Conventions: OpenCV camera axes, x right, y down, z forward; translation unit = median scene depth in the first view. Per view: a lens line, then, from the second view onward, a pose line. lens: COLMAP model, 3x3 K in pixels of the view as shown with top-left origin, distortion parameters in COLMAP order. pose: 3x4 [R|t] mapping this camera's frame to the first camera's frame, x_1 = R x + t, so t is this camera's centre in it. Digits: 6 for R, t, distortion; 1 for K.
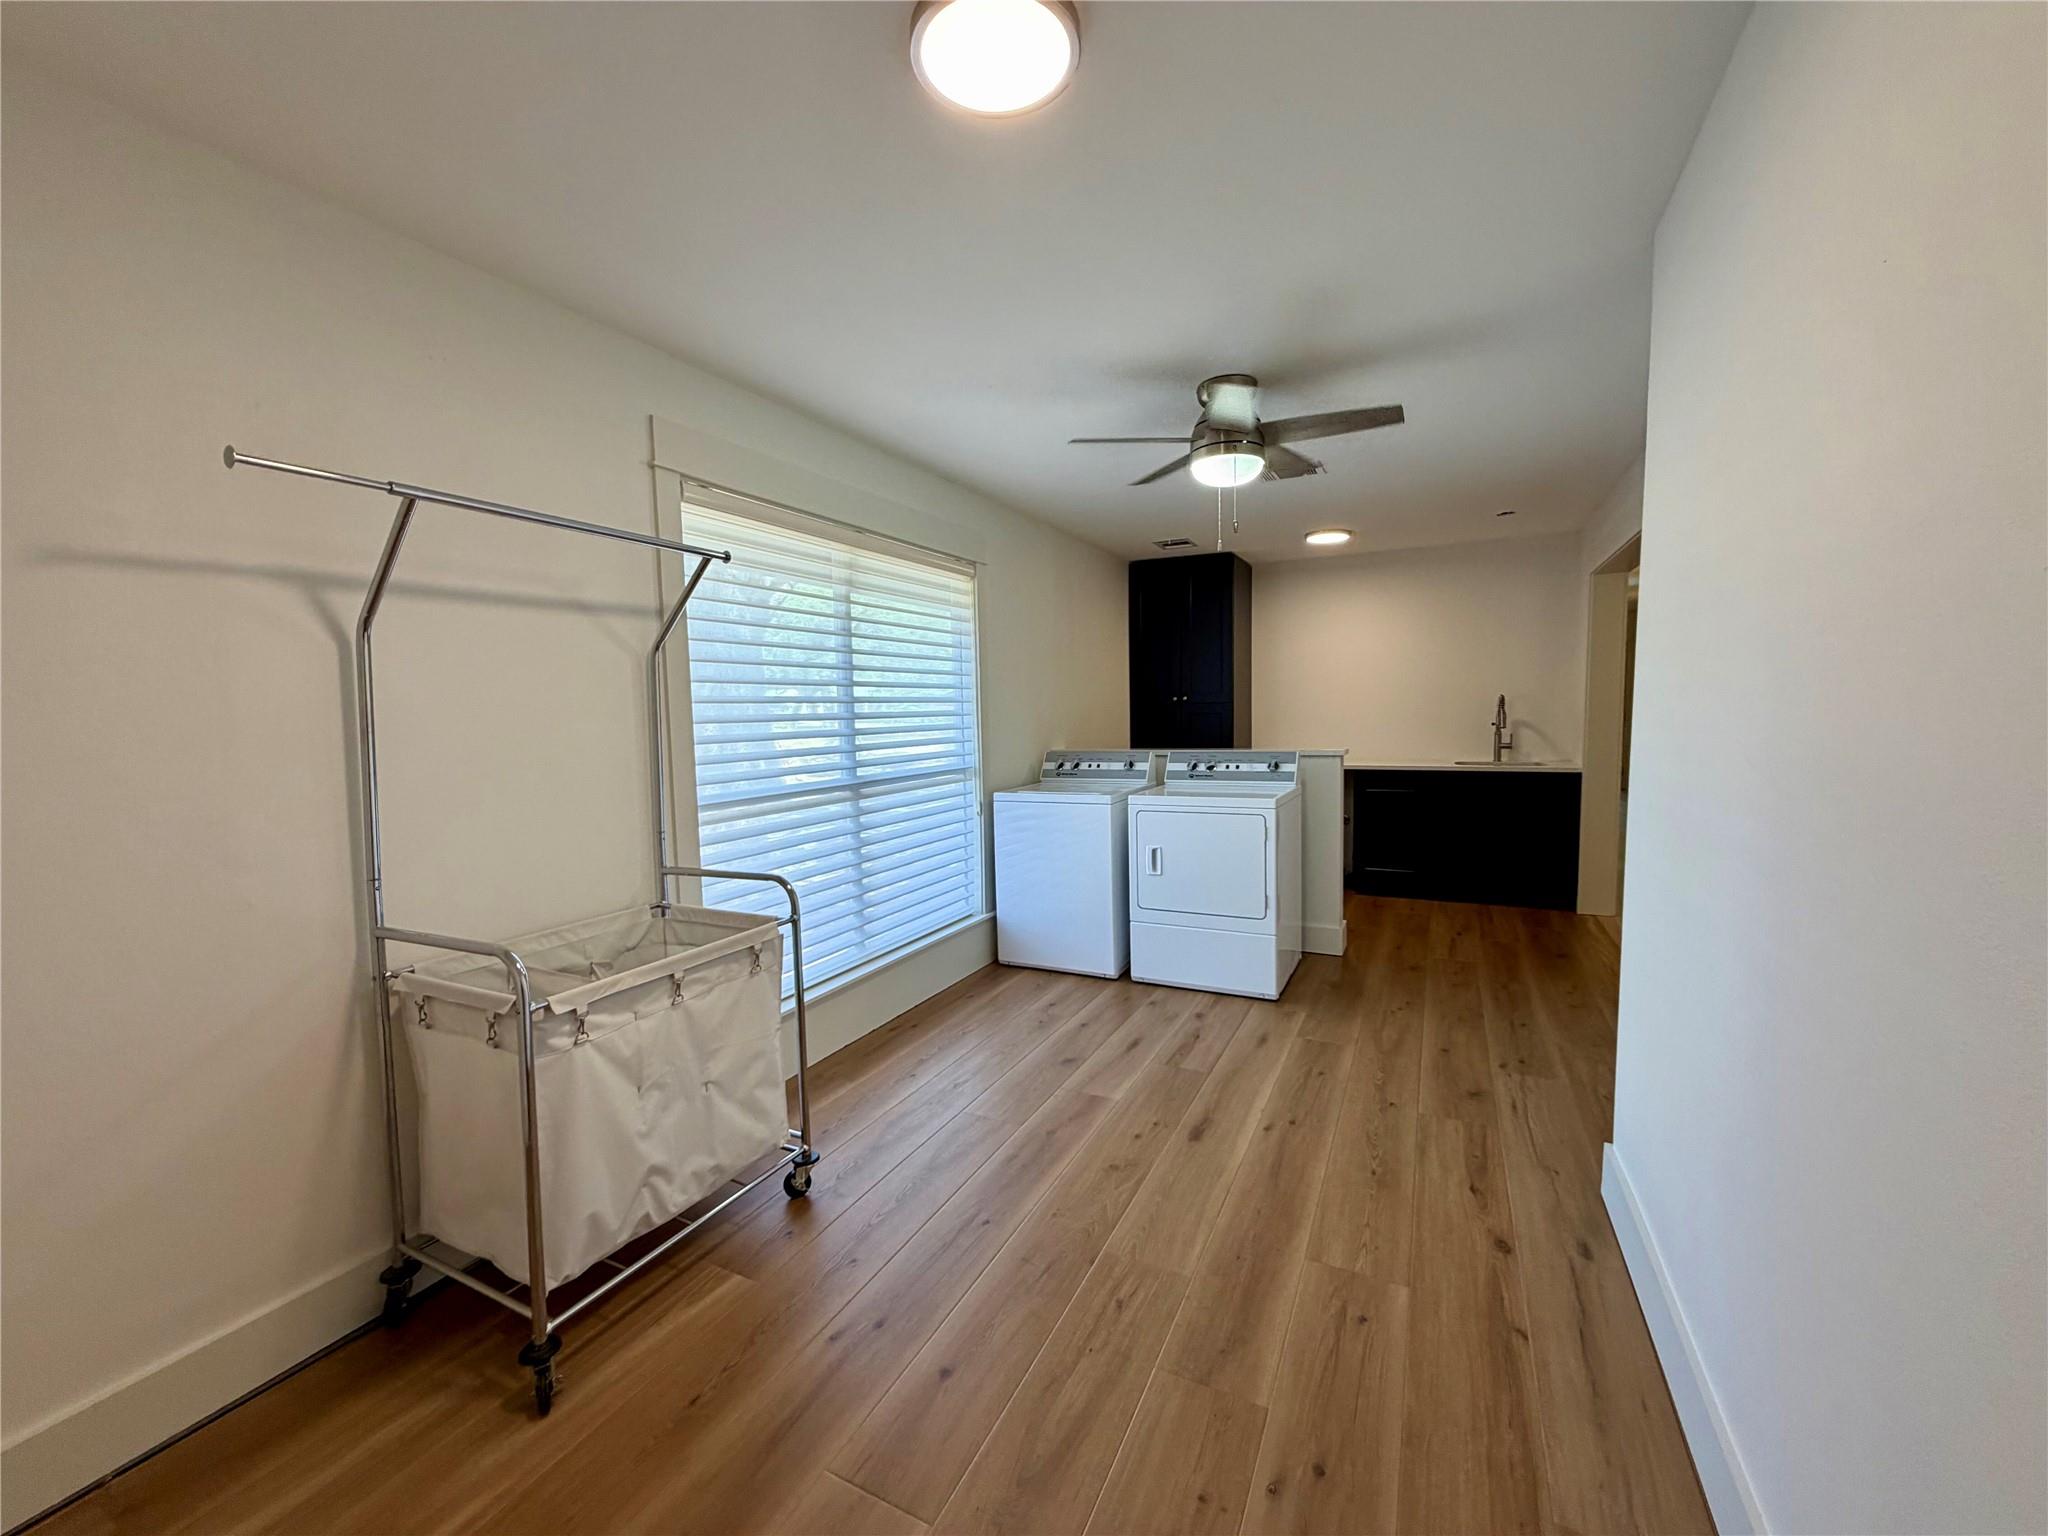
lens RADIAL K [[815.4, 0, 1021.2], [0, 815.4, 764.7], [0, 0, 1]] dist [-0.000575, -0.000872]
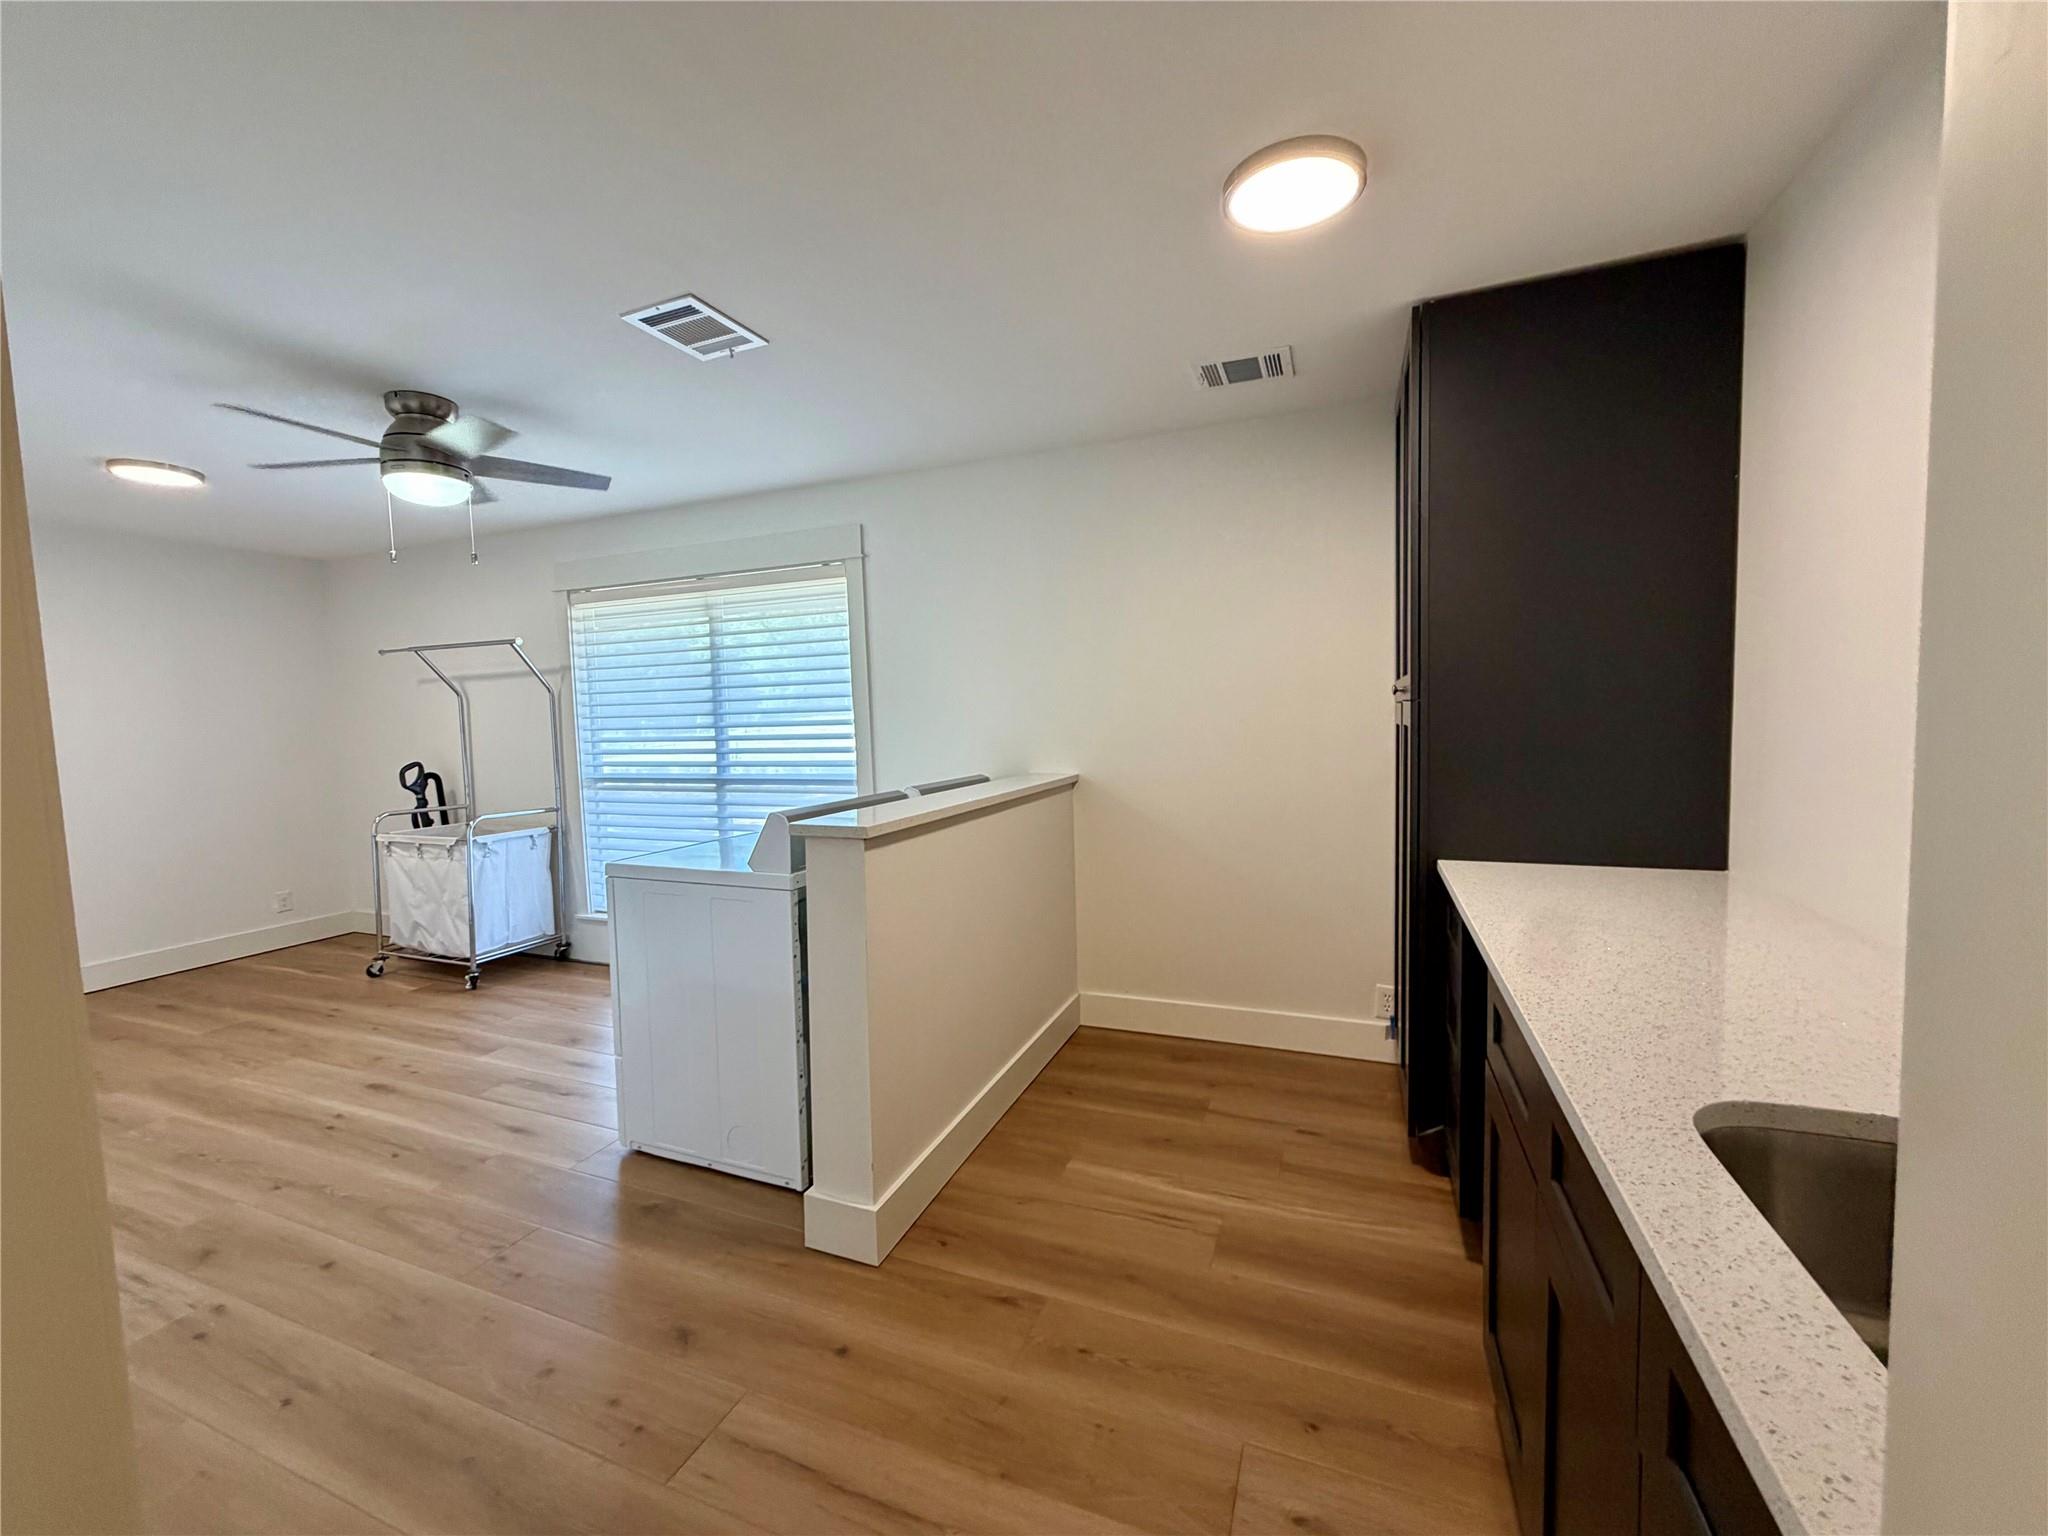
lens RADIAL K [[815.4, 0, 1020.2], [0, 815.4, 762.7], [0, 0, 1]] dist [-0.000575, -0.000872]
pose [[0.093182, 0.081118, -0.992339, 1.405956], [-0.041688, 0.996119, 0.077513, -0.154691], [0.994776, 0.034146, 0.096202, 1.742020]]
